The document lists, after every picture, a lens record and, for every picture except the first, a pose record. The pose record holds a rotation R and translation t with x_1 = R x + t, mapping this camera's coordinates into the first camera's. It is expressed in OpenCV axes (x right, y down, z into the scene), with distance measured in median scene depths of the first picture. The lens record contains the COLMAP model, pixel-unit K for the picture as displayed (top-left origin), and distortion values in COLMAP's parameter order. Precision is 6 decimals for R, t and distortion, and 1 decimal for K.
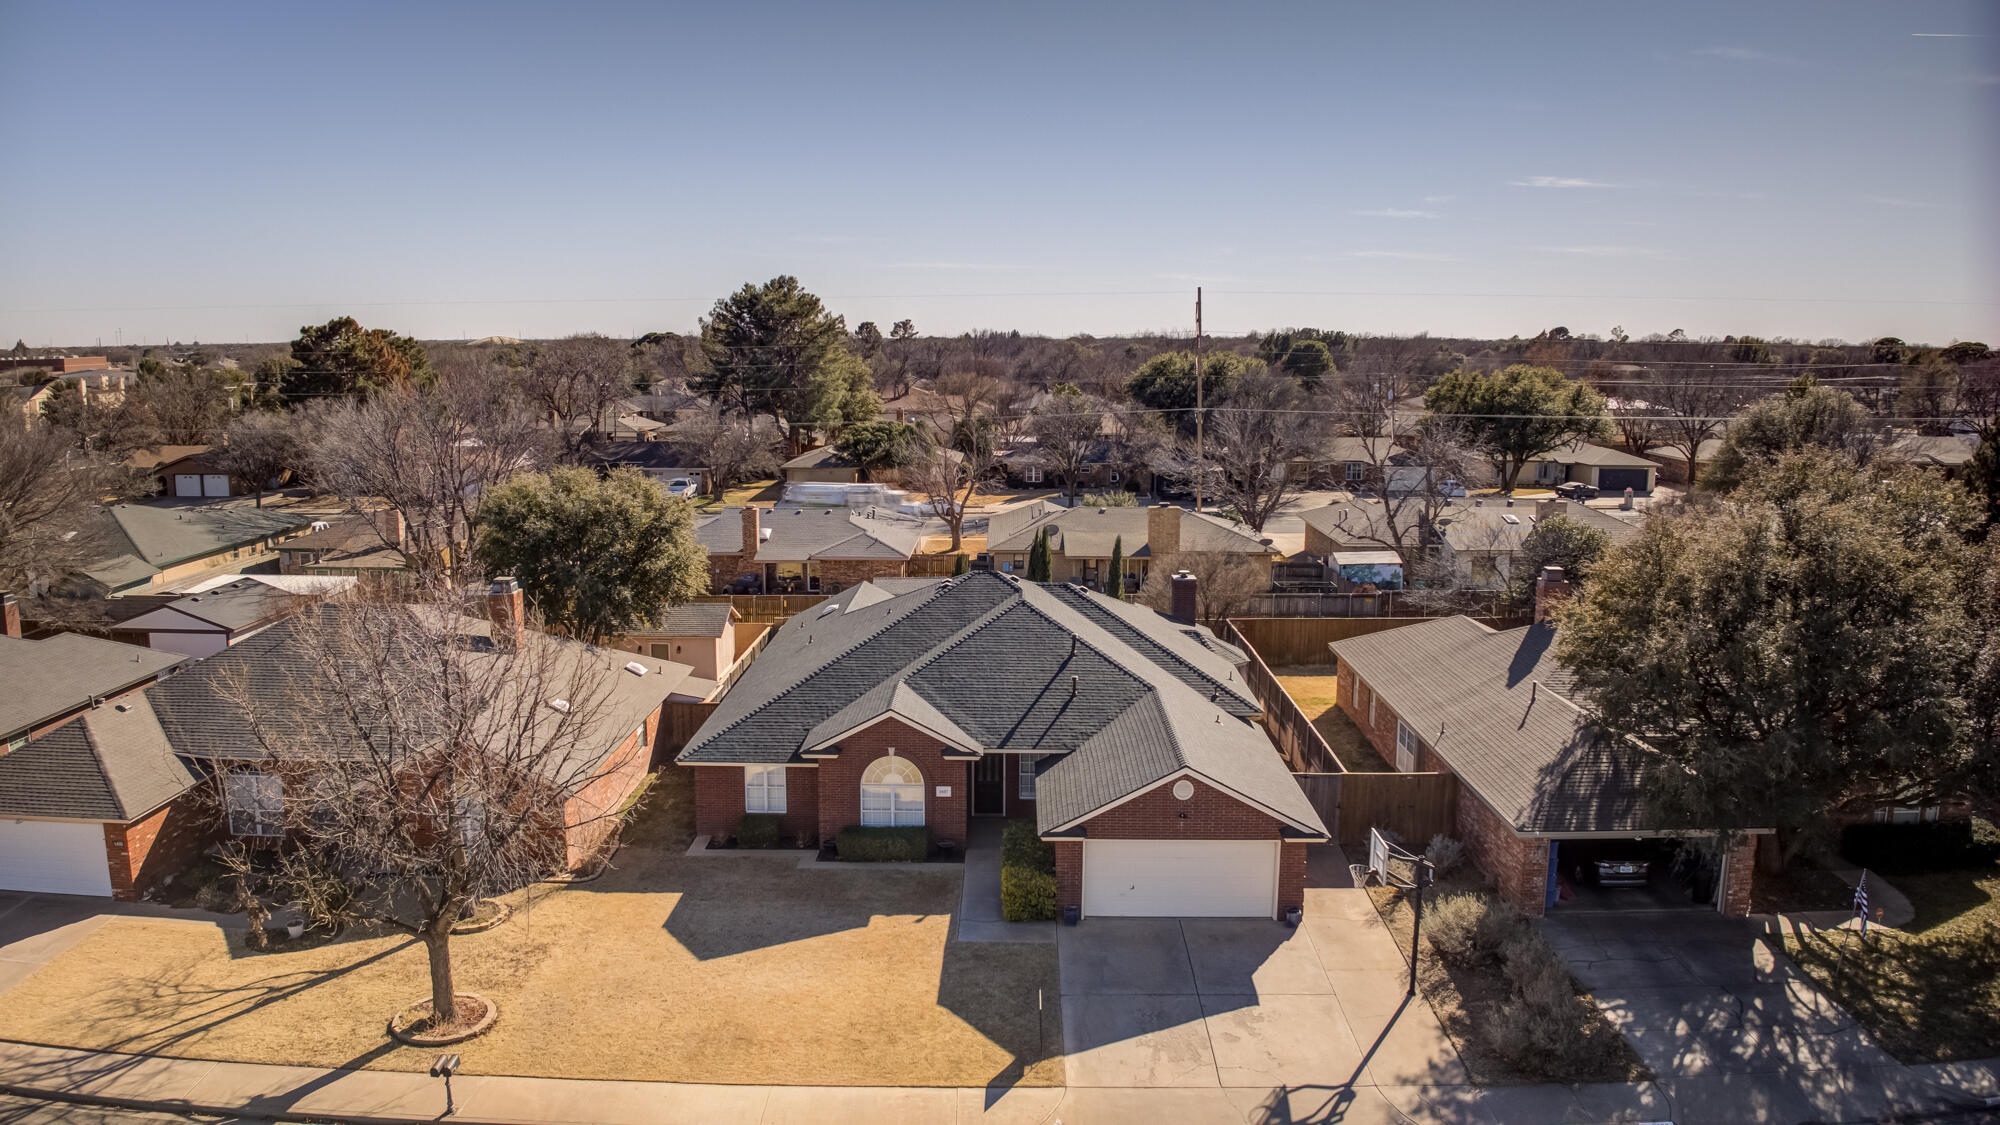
lens RADIAL K [[1403.6, 0, 1006.1], [0, 1403.6, 553.0], [0, 0, 1]] dist [-0.099354, -0.019300]
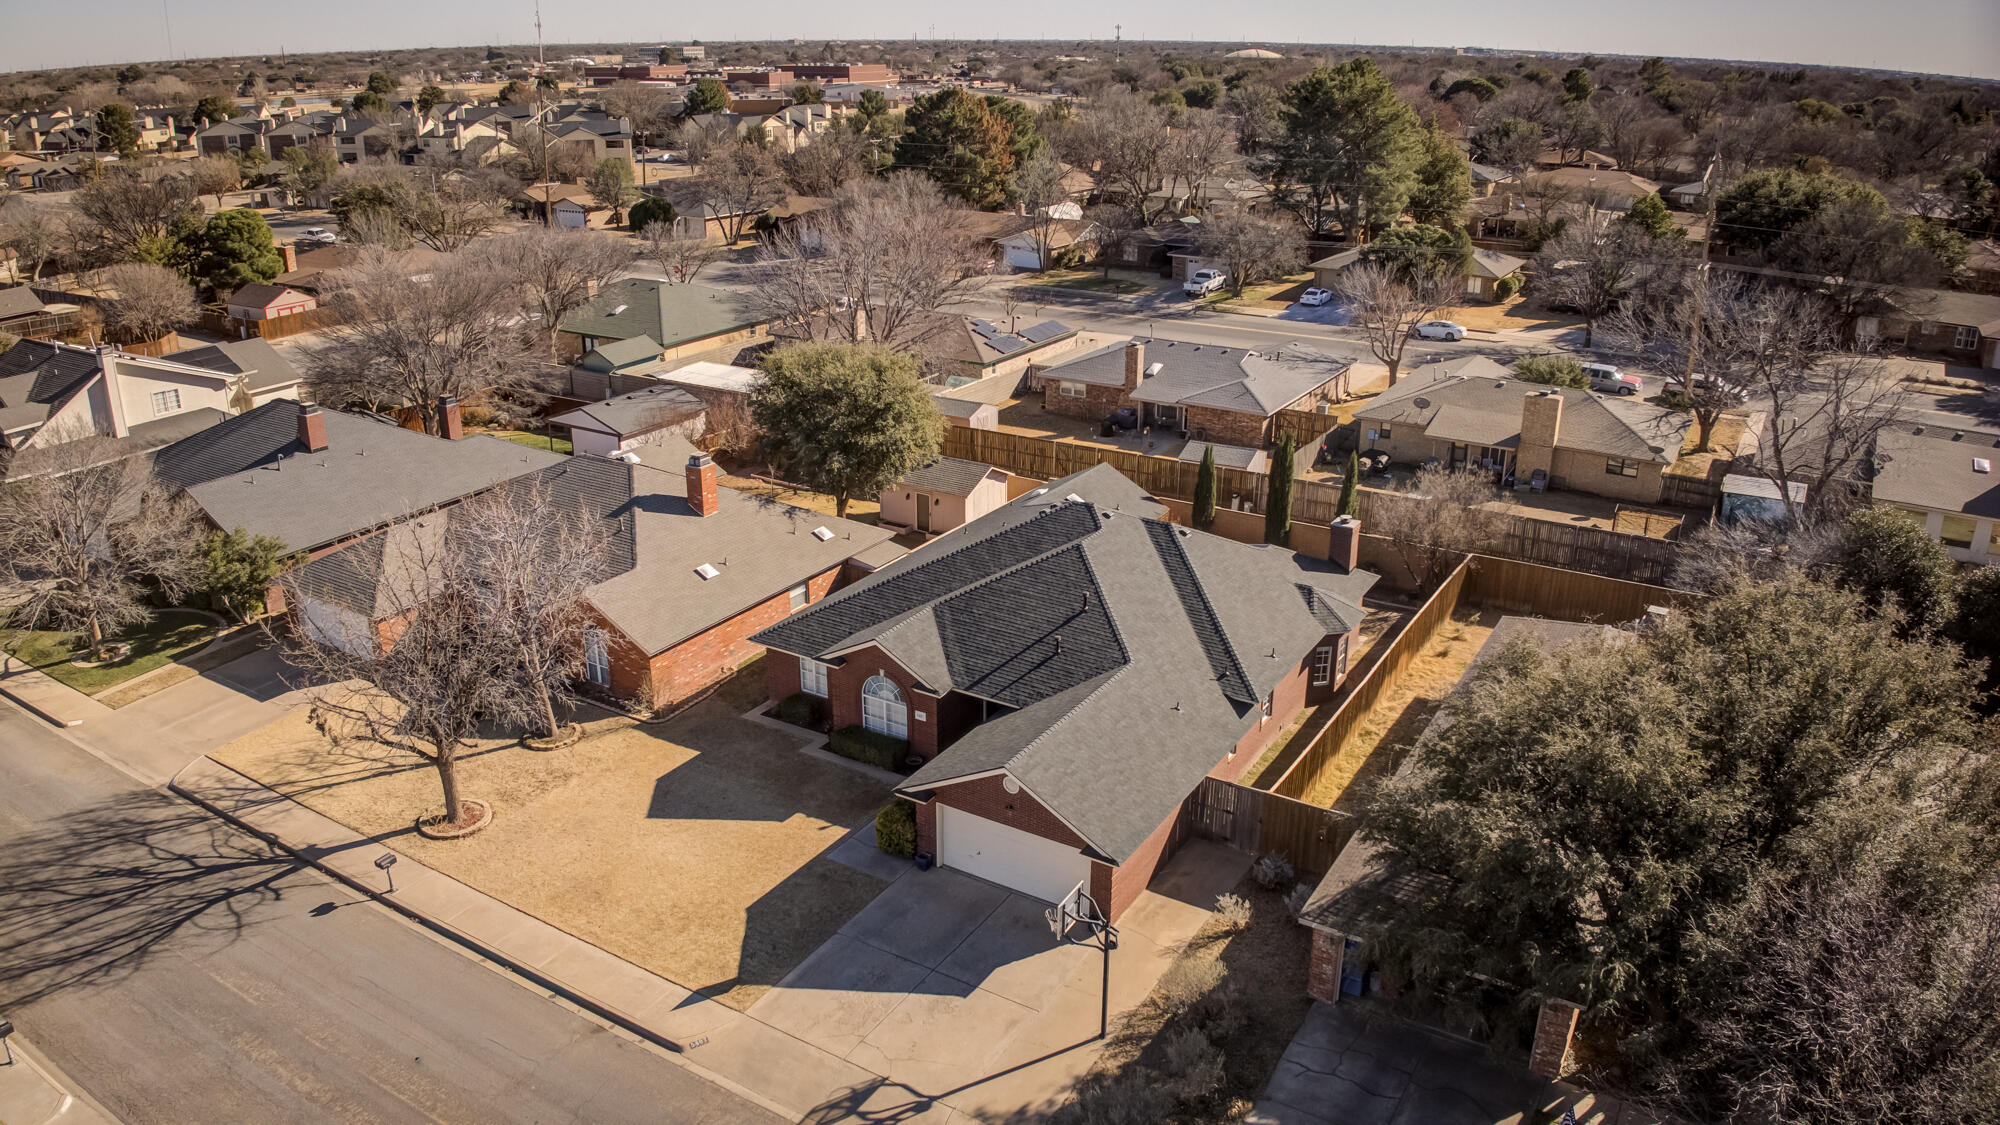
lens RADIAL K [[1403.6, 0, 1006.1], [0, 1403.6, 553.0], [0, 0, 1]] dist [-0.099354, -0.019300]
pose [[0.857858, 0.178985, -0.481709, 0.634273], [-0.078009, 0.971878, 0.222189, -0.253827], [0.507931, -0.153029, 0.847696, 0.110940]]
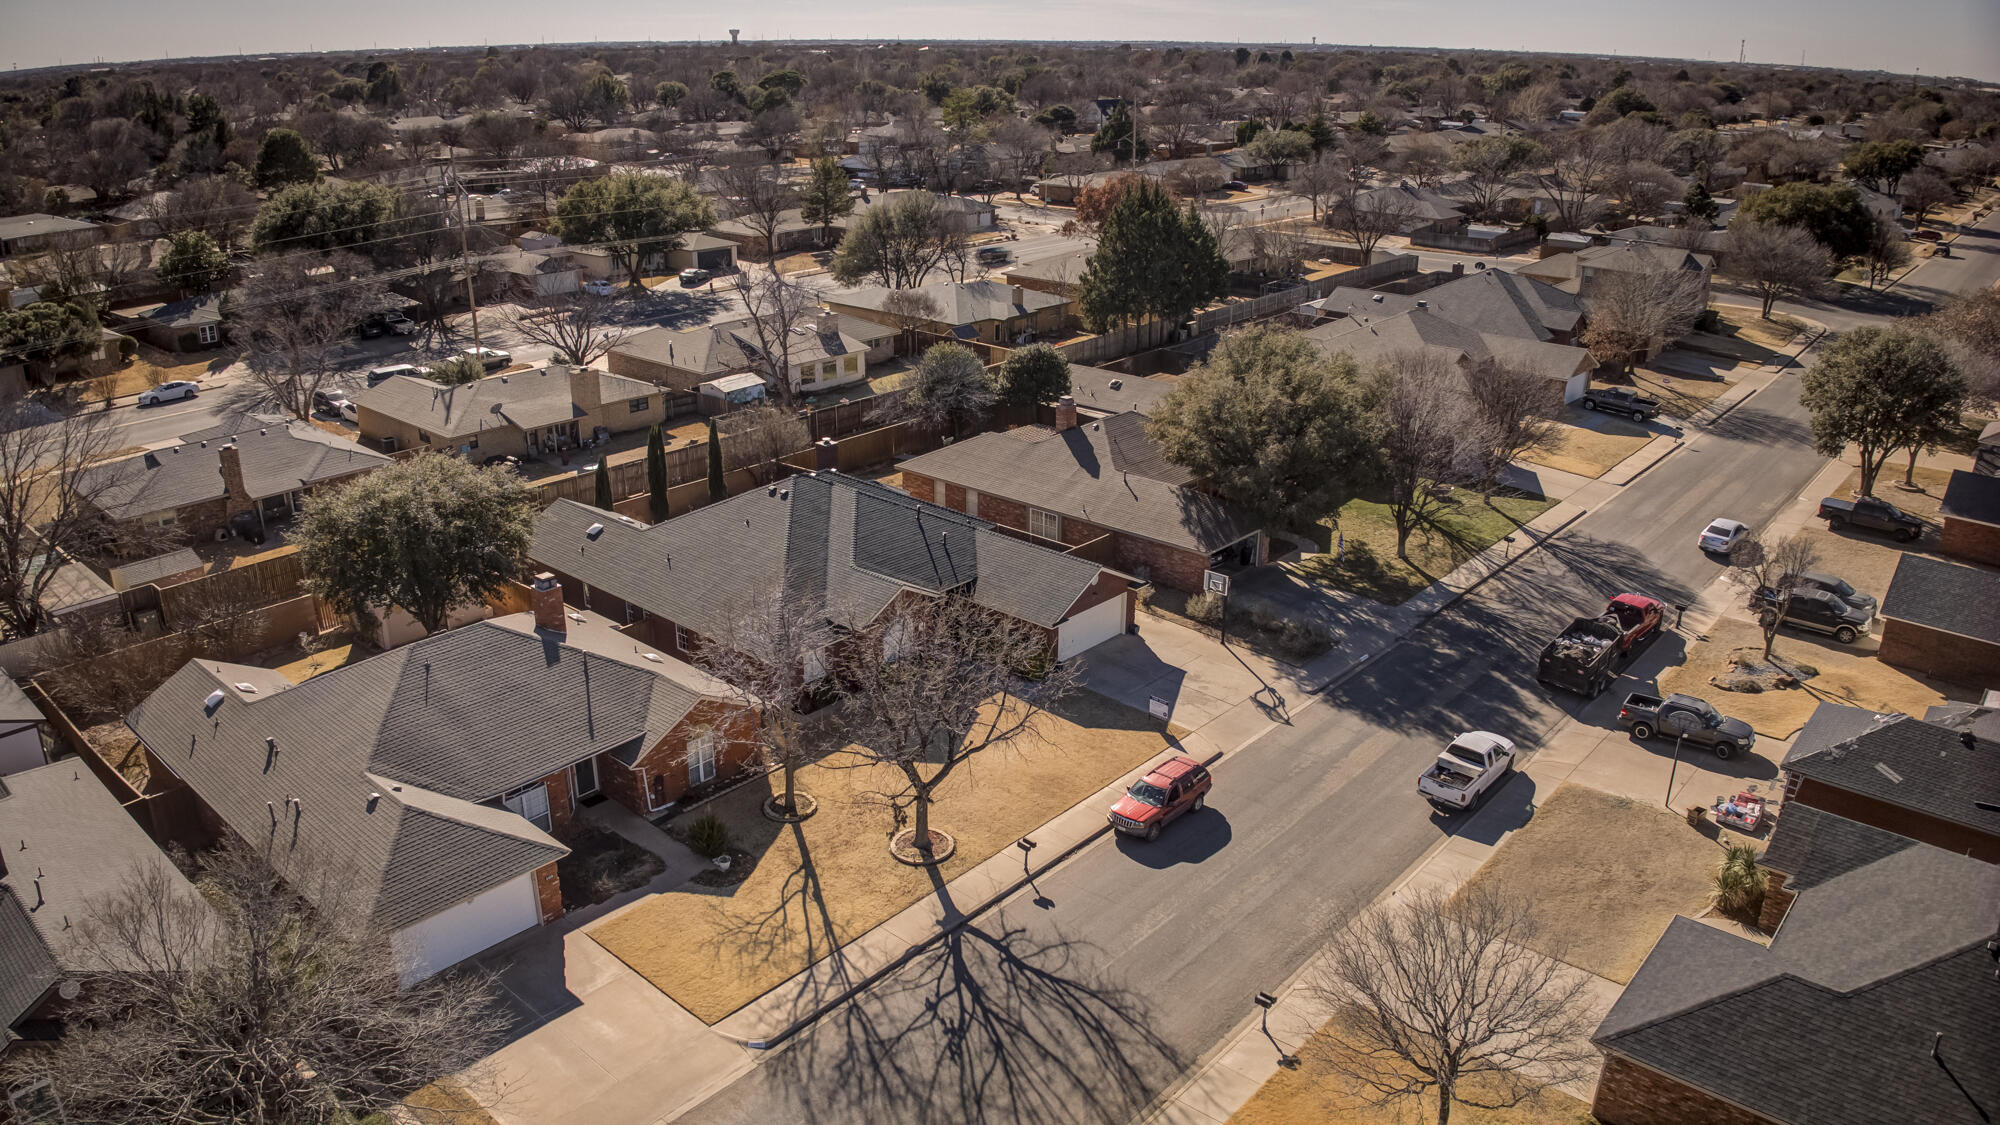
lens RADIAL K [[1403.6, 0, 1006.1], [0, 1403.6, 553.0], [0, 0, 1]] dist [-0.099354, -0.019300]
pose [[0.655461, -0.262570, 0.708116, -1.248967], [0.109968, 0.960806, 0.254477, -0.343323], [-0.747180, -0.088930, 0.658645, -0.098417]]
